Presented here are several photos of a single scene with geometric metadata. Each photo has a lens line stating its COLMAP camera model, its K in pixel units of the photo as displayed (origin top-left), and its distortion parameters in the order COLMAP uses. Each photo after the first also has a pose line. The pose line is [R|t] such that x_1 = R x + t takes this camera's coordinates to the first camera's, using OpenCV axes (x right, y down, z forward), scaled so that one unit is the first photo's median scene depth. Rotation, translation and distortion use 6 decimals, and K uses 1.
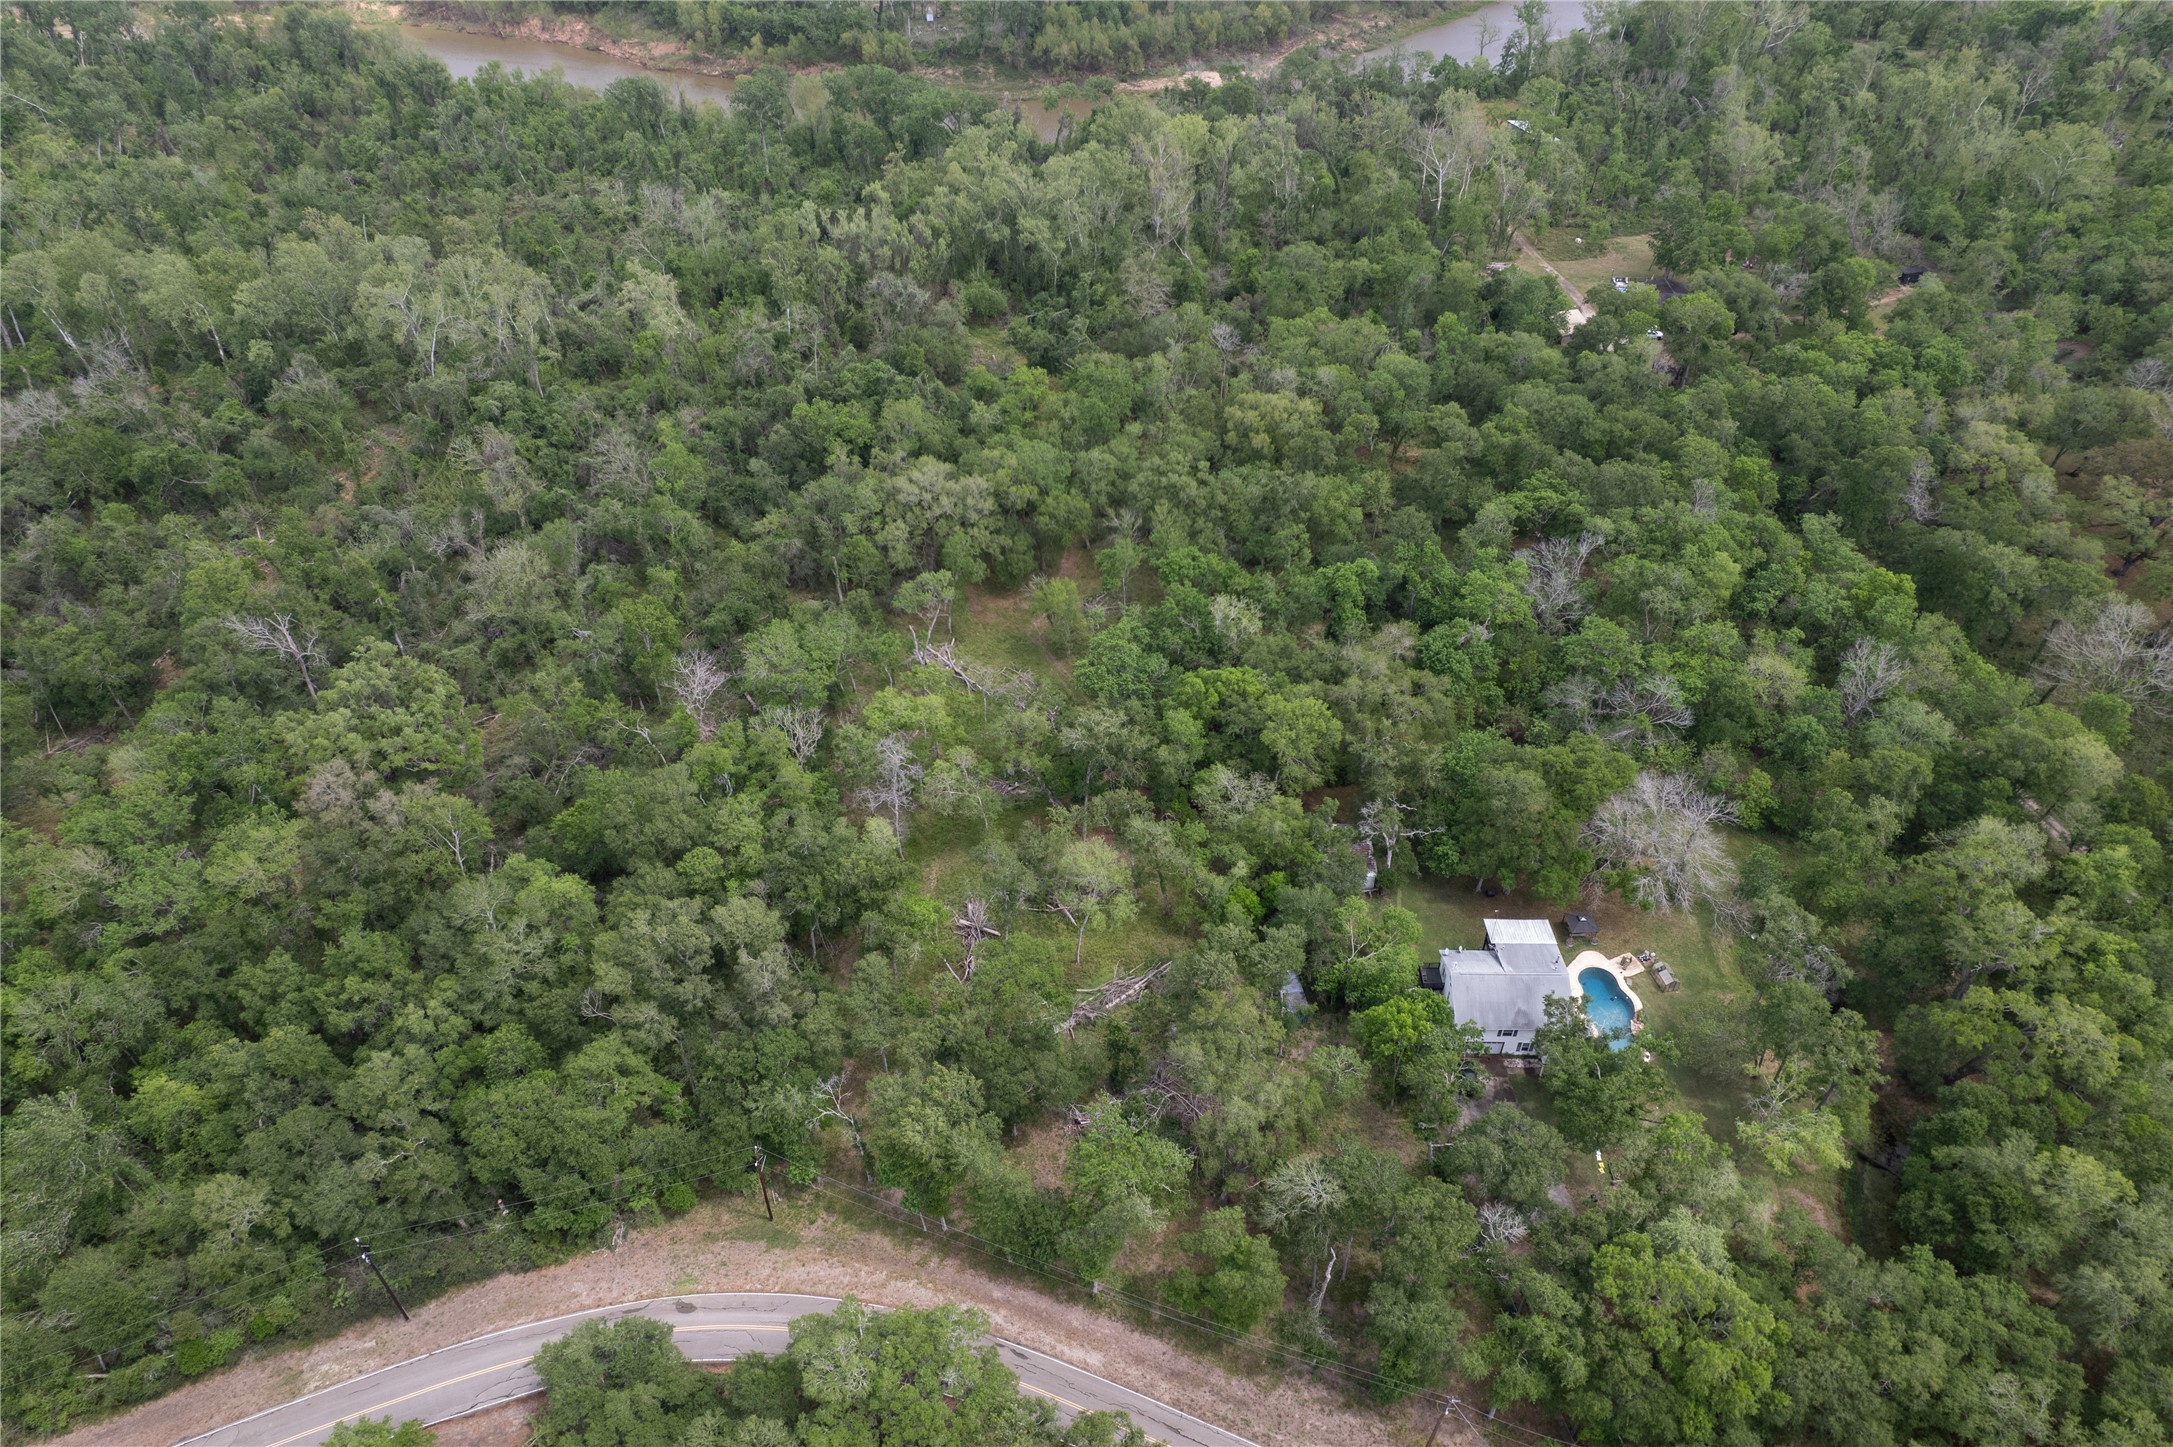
lens RADIAL K [[1354.7, 0, 1097.1], [0, 1354.7, 720.7], [0, 0, 1]] dist [-0.084950, 0.076819]
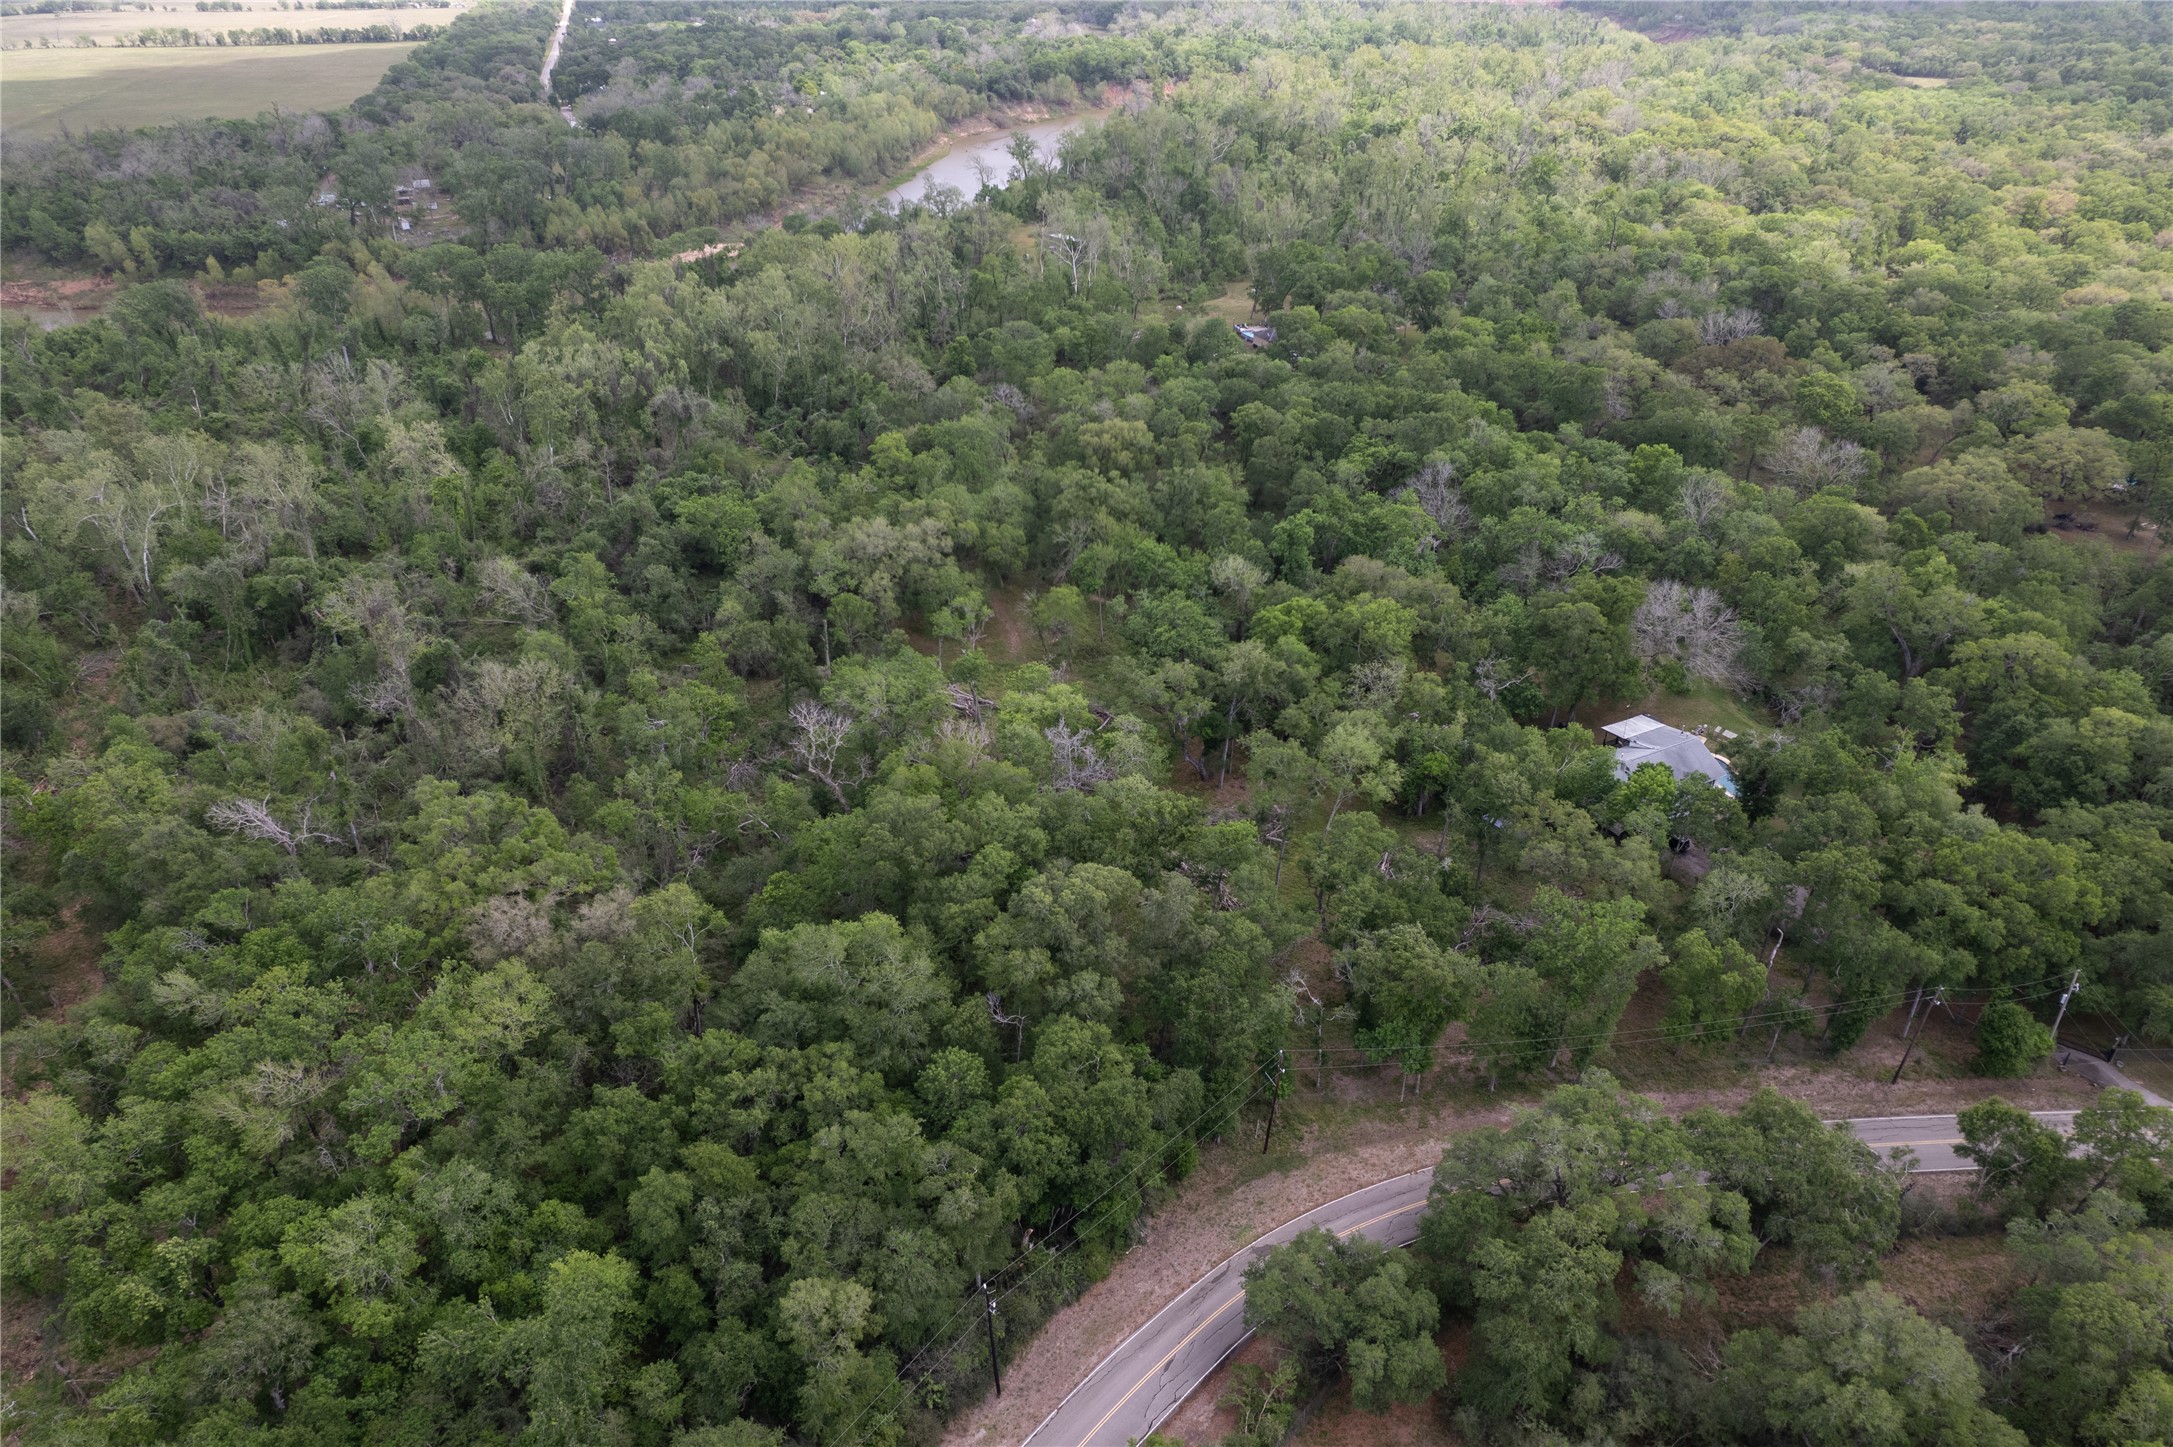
lens RADIAL K [[1354.7, 0, 1097.1], [0, 1354.7, 720.7], [0, 0, 1]] dist [-0.084950, 0.076819]
pose [[0.881131, -0.242717, 0.405828, -0.509986], [0.299020, 0.950841, -0.080555, 0.095456], [-0.366326, 0.192330, 0.910393, 0.090426]]
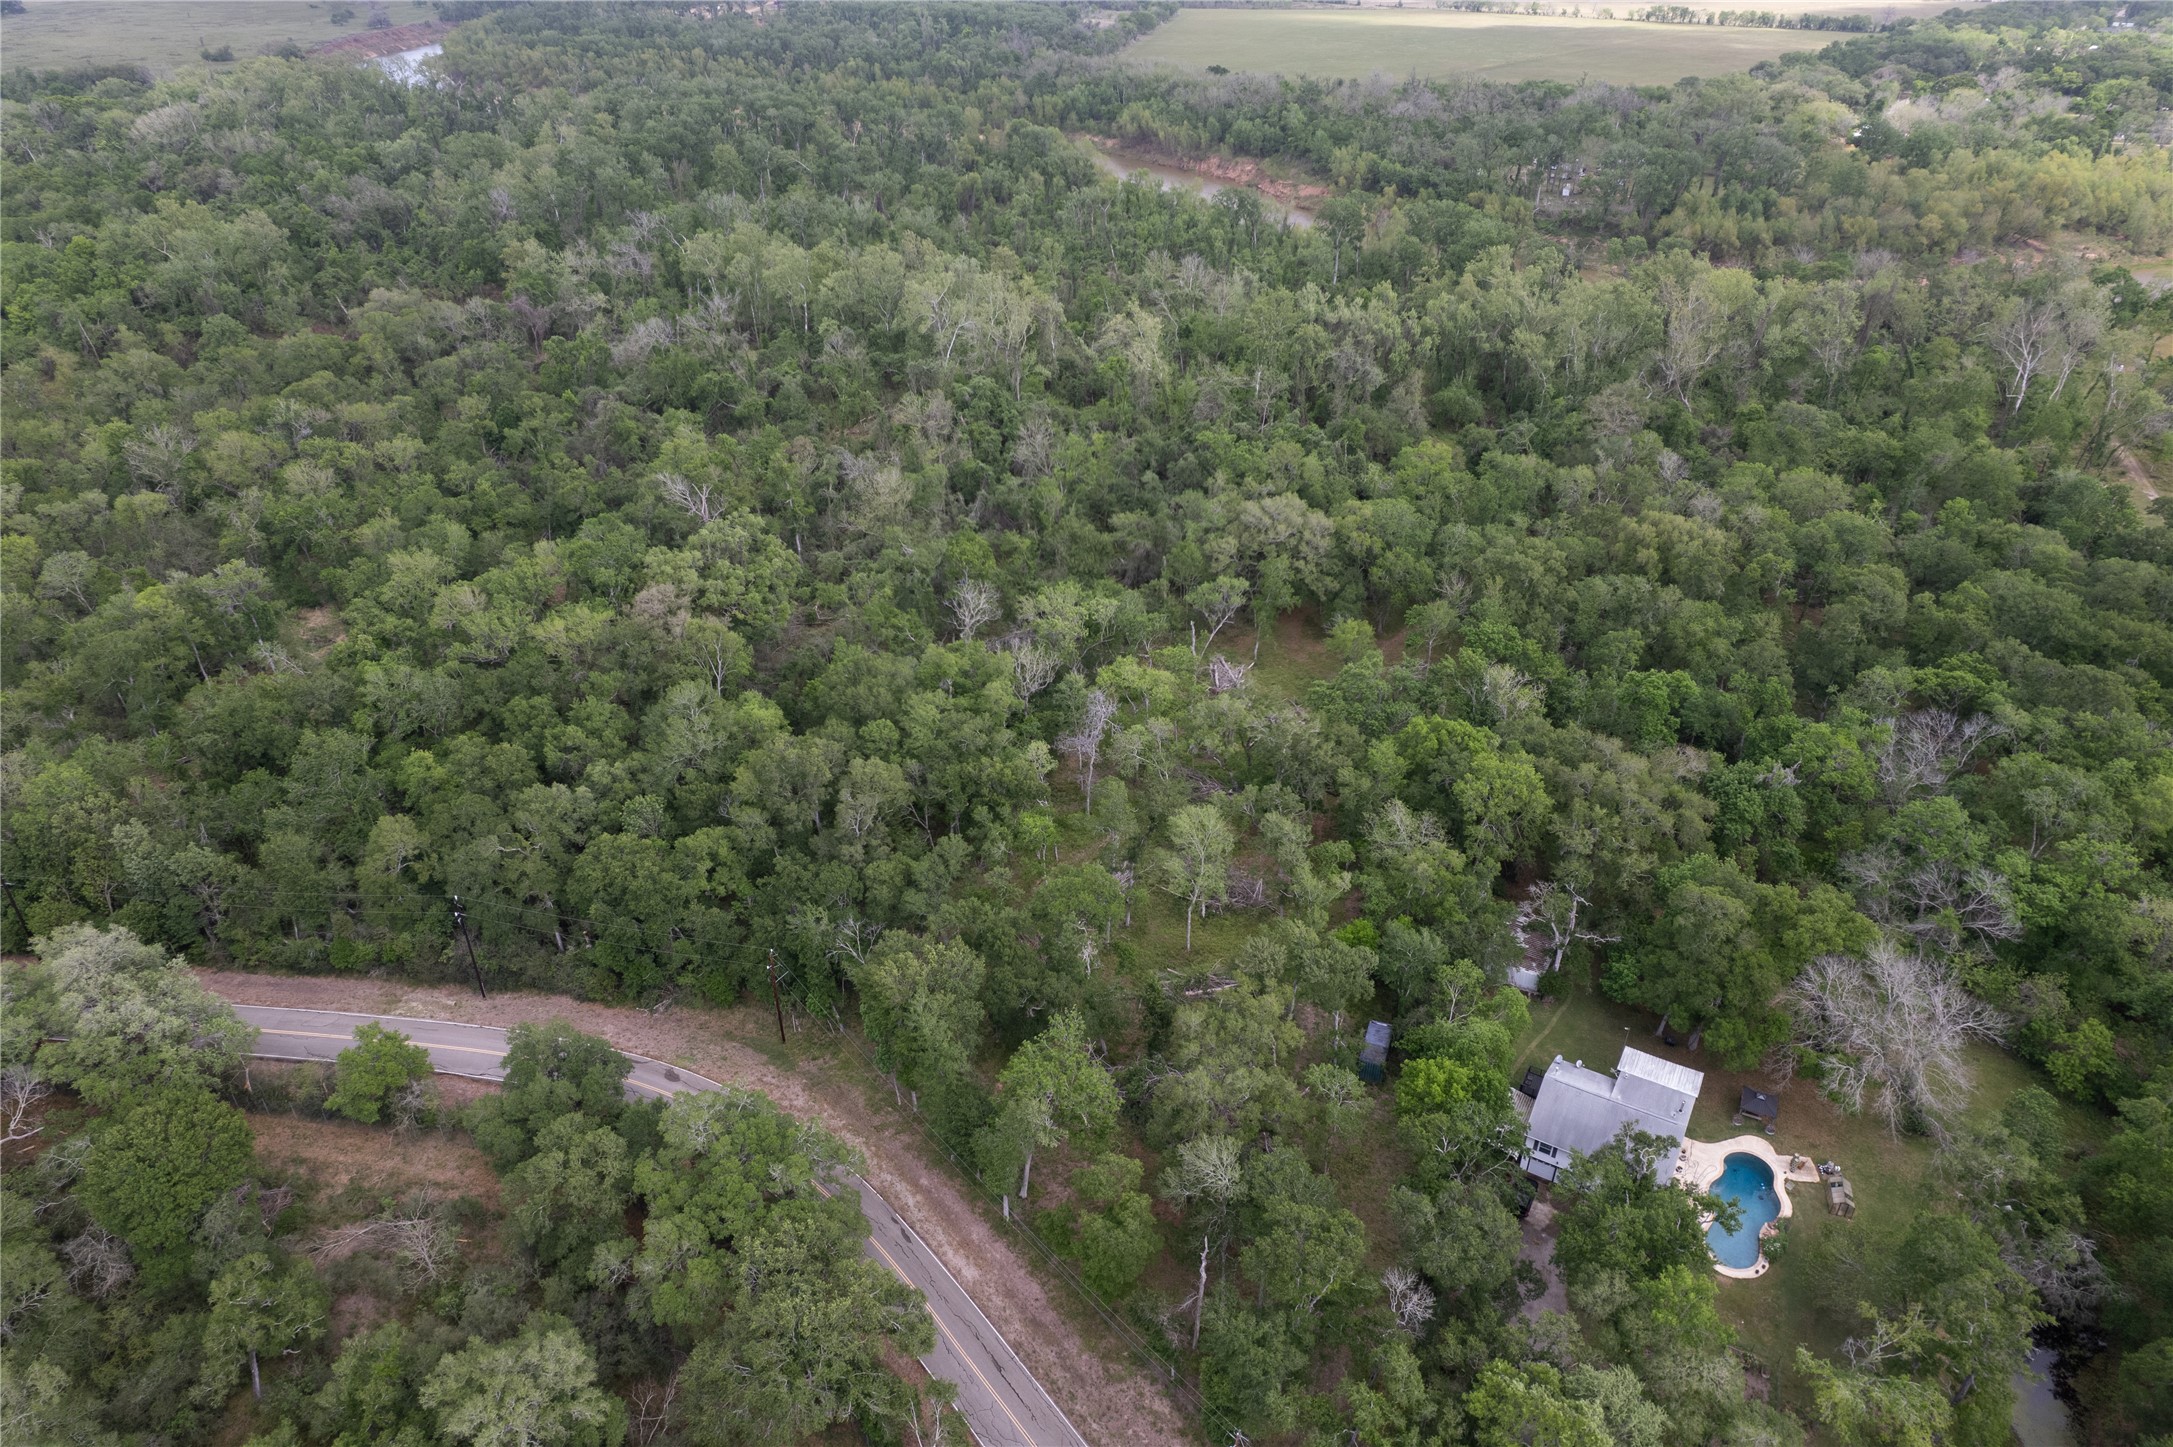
lens RADIAL K [[1354.7, 0, 1097.1], [0, 1354.7, 720.7], [0, 0, 1]] dist [-0.084950, 0.076819]
pose [[0.881376, 0.259211, -0.394950, 0.245417], [-0.307433, 0.949488, -0.062911, 0.097292], [0.358693, 0.176869, 0.916546, 0.066104]]
